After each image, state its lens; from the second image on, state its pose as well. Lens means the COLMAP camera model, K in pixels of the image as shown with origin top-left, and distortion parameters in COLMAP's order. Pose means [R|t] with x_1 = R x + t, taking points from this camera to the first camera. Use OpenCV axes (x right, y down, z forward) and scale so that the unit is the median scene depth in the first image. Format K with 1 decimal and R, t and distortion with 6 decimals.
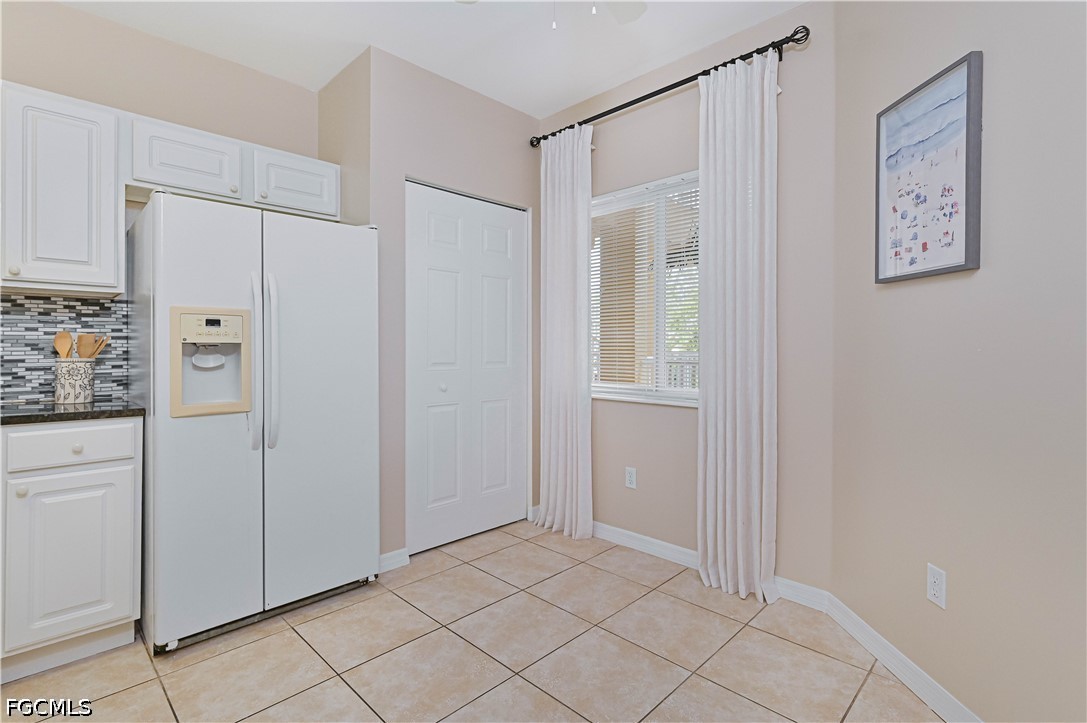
lens RADIAL K [[512.9, 0, 541.9], [0, 512.9, 350.8], [0, 0, 1]] dist [0.000784, -0.000121]
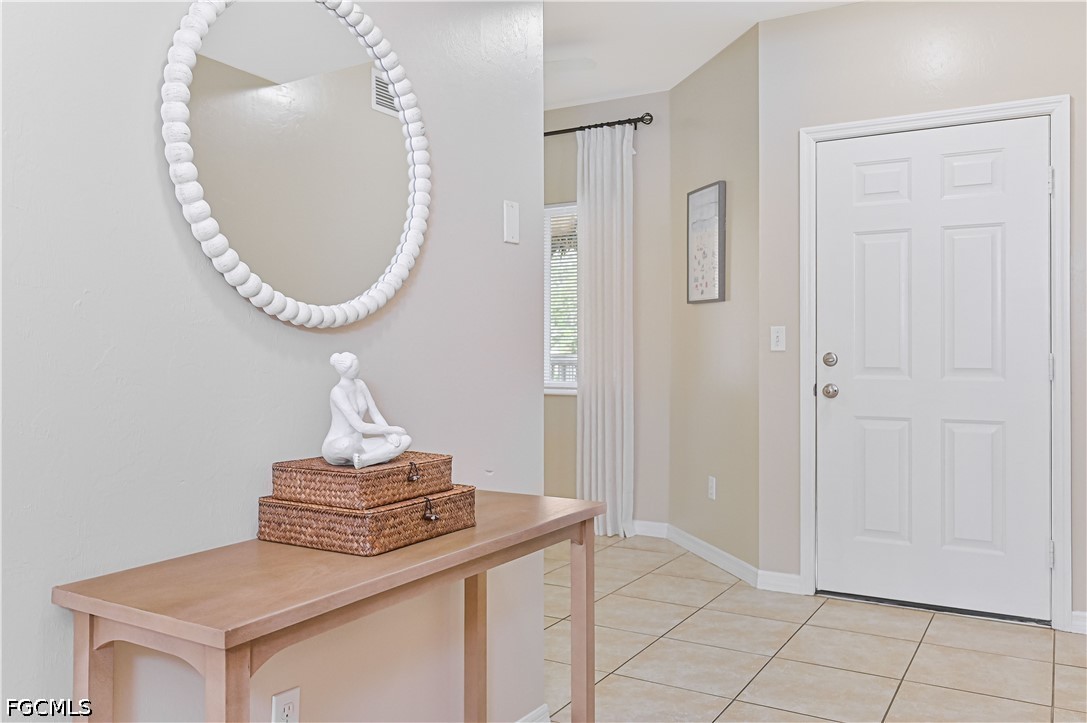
lens RADIAL K [[864.5, 0, 543.5], [0, 864.5, 361.5], [0, 0, 1]] dist [-0.000284, -0.000022]
pose [[0.970348, -0.004651, 0.241668, -0.316718], [0.003161, 0.999974, 0.006555, 0.018090], [-0.241692, -0.005597, 0.970337, -1.144294]]
